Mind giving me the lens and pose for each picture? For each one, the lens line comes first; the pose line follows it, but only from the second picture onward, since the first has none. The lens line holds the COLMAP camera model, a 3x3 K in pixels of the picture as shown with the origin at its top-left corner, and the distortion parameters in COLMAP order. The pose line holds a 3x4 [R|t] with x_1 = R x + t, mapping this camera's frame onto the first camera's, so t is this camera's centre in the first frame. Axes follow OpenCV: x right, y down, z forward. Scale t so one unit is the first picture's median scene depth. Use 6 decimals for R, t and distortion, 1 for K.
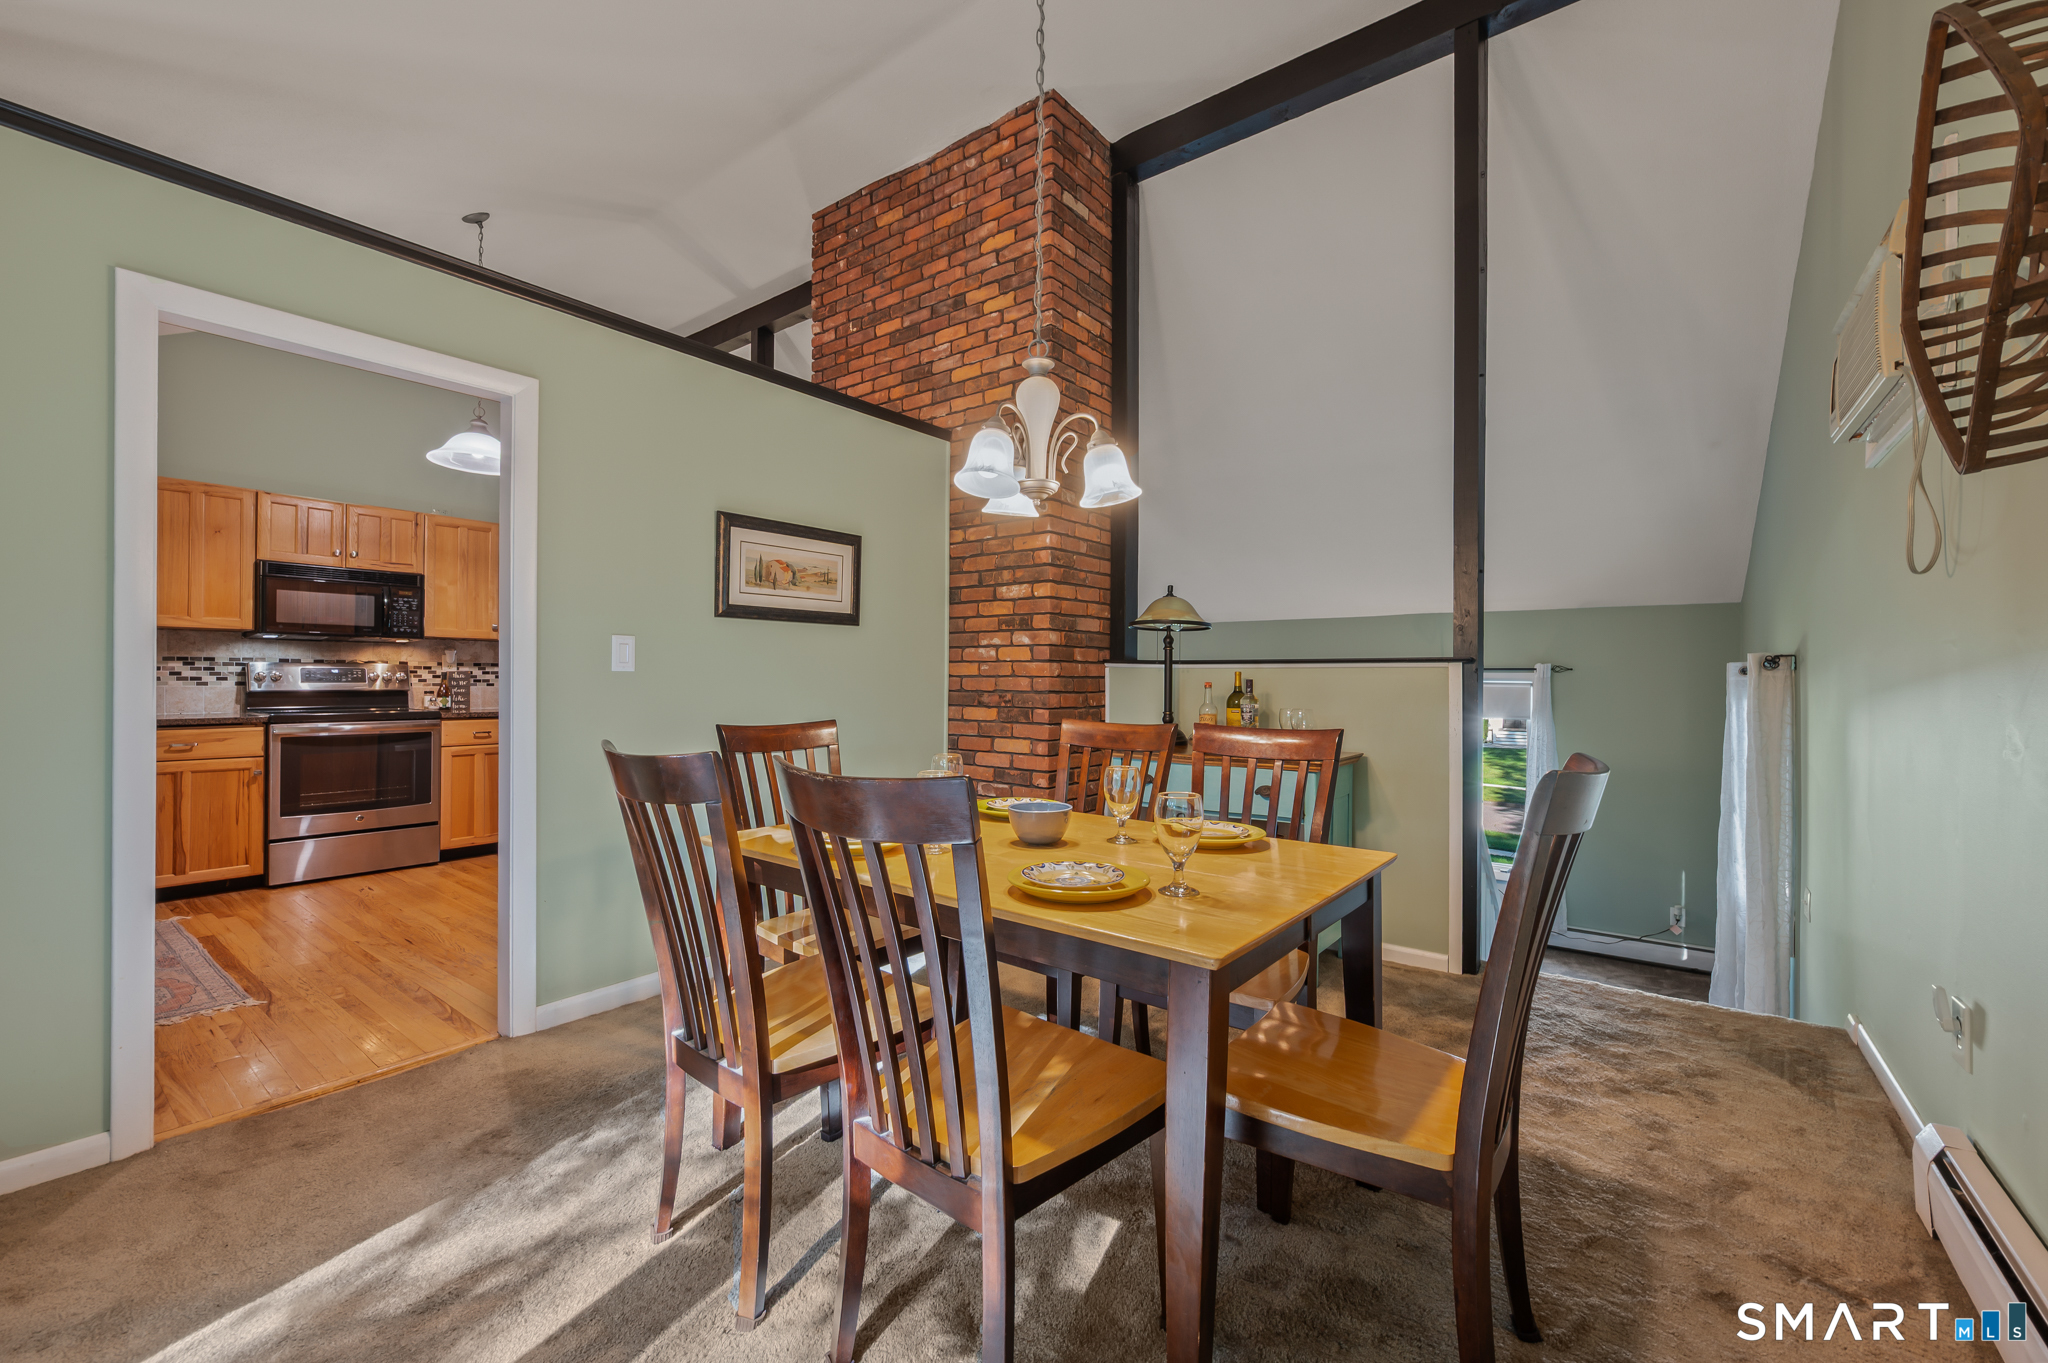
lens RADIAL K [[806.2, 0, 1010.4], [0, 806.2, 677.5], [0, 0, 1]] dist [0.000882, -0.000039]
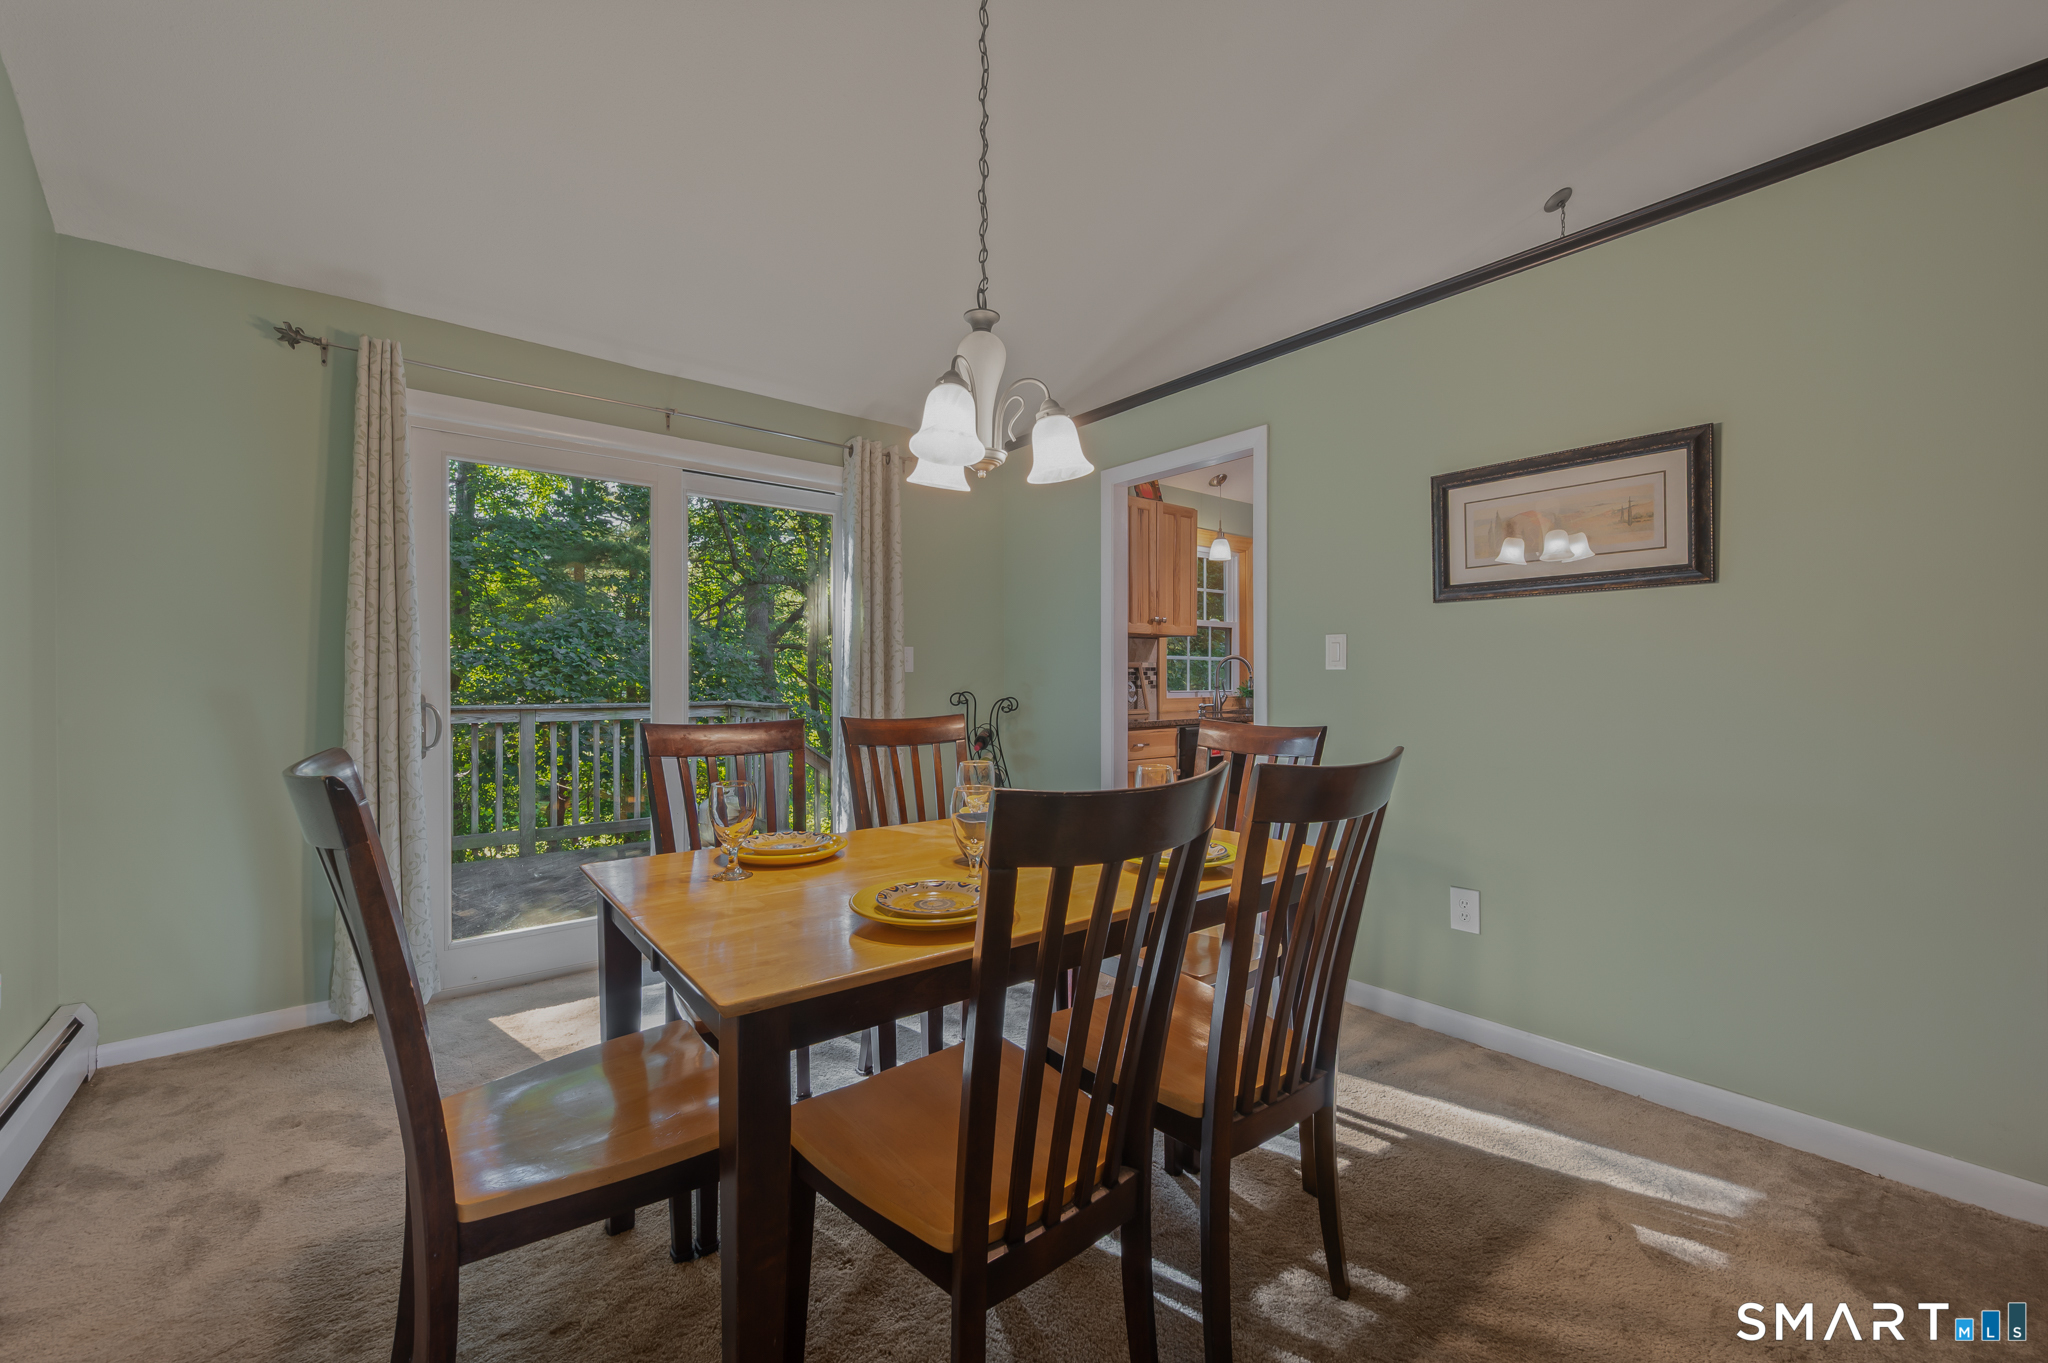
lens RADIAL K [[806.2, 0, 1010.4], [0, 806.2, 677.5], [0, 0, 1]] dist [0.000882, -0.000039]
pose [[-0.220986, -0.005478, -0.975262, 0.356790], [0.004605, 0.999967, -0.006660, 0.004603], [0.975266, -0.005963, -0.220953, 0.469781]]
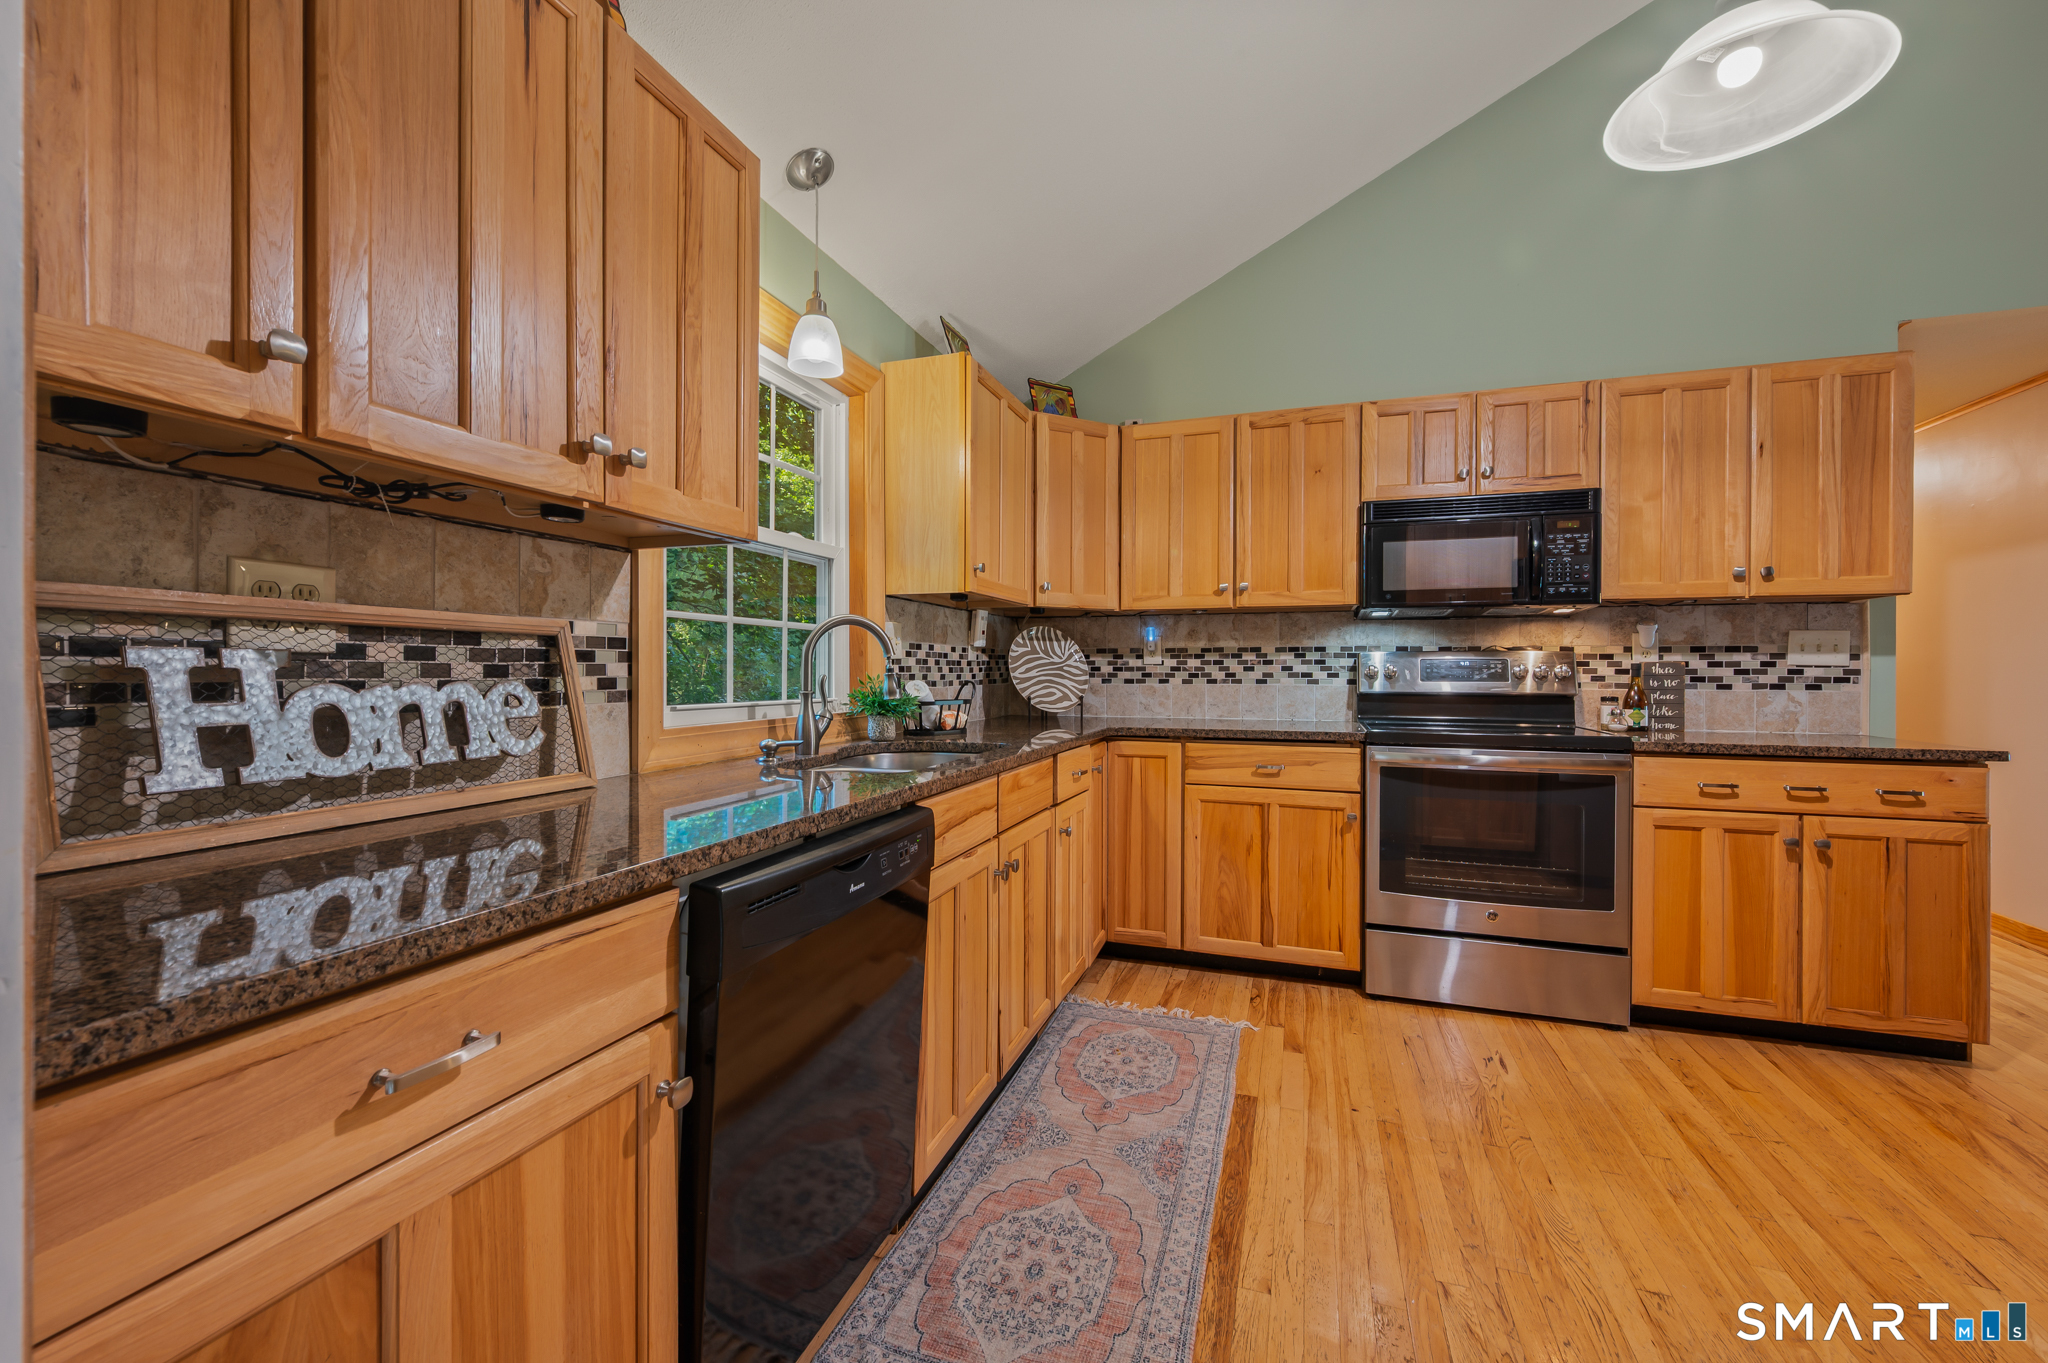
lens RADIAL K [[820.5, 0, 1022.8], [0, 820.5, 672.7], [0, 0, 1]] dist [-0.000296, -0.000237]
pose [[0.321172, -0.002983, -0.947016, -0.340484], [0.000416, 0.999995, -0.003009, 0.001263], [0.947021, 0.000573, 0.321172, 0.470304]]
